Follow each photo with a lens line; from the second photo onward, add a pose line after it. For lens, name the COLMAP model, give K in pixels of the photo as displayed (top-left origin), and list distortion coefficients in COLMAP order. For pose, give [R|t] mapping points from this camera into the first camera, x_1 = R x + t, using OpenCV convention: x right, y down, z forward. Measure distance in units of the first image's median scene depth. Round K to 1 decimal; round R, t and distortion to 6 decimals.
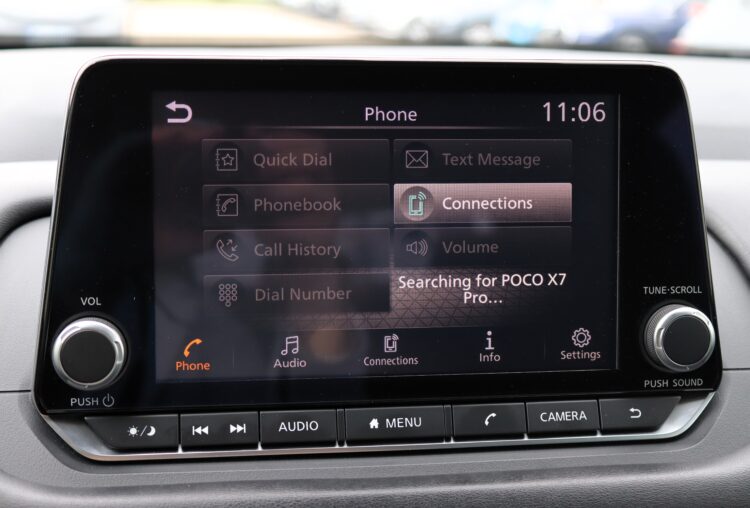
lens RADIAL K [[1122.9, 0, 375.5], [0, 1122.9, 255.3], [0, 0, 1]] dist [-0.031684, 0.000000]
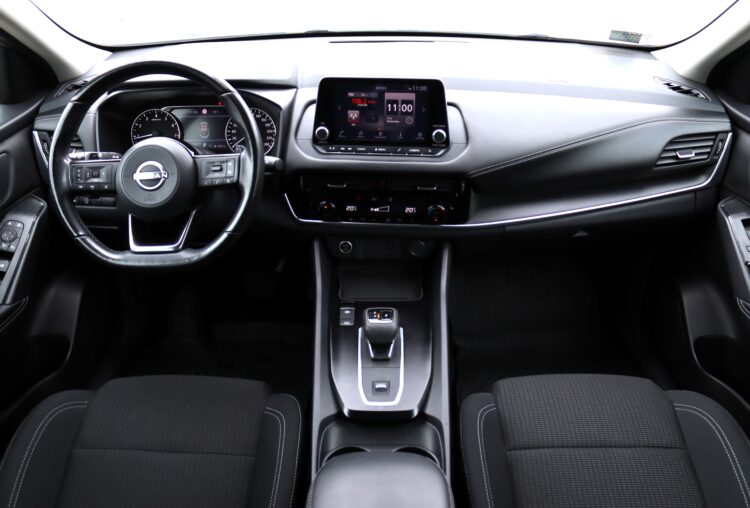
lens RADIAL K [[636.5, 0, 369.4], [0, 636.5, 251.7], [0, 0, 1]] dist [-0.142615, 0.082531]
pose [[0.974575, 0.096636, -0.202149, 0.591849], [-0.028372, 0.948174, 0.316482, -0.317932], [0.222256, -0.302700, 0.926809, -1.806232]]
